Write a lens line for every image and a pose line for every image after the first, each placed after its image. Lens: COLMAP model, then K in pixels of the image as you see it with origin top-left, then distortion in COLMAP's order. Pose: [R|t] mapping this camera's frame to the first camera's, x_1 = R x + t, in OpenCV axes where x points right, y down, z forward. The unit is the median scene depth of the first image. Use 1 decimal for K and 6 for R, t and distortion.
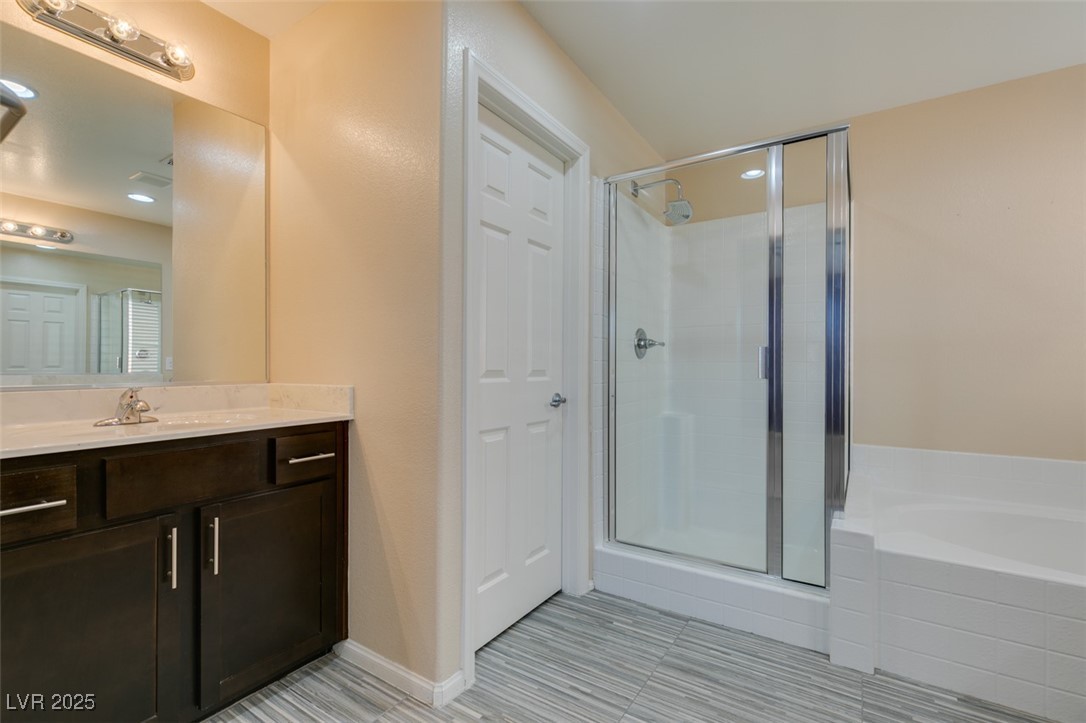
lens RADIAL K [[487.0, 0, 542.7], [0, 487.0, 364.1], [0, 0, 1]] dist [0.003866, -0.000532]
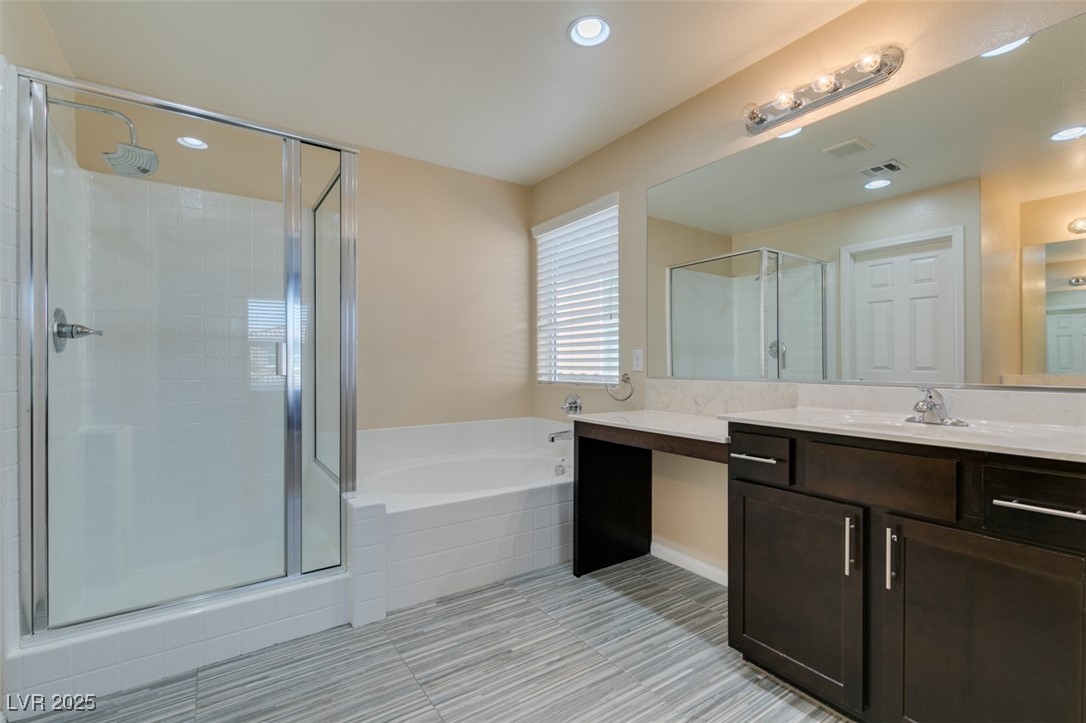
lens RADIAL K [[487.0, 0, 540.3], [0, 487.0, 362.0], [0, 0, 1]] dist [0.003866, -0.000532]
pose [[0.382358, -0.001723, 0.924013, -0.263114], [-0.001163, 0.999997, 0.002346, -0.000589], [-0.924014, -0.001972, 0.382354, 0.170850]]
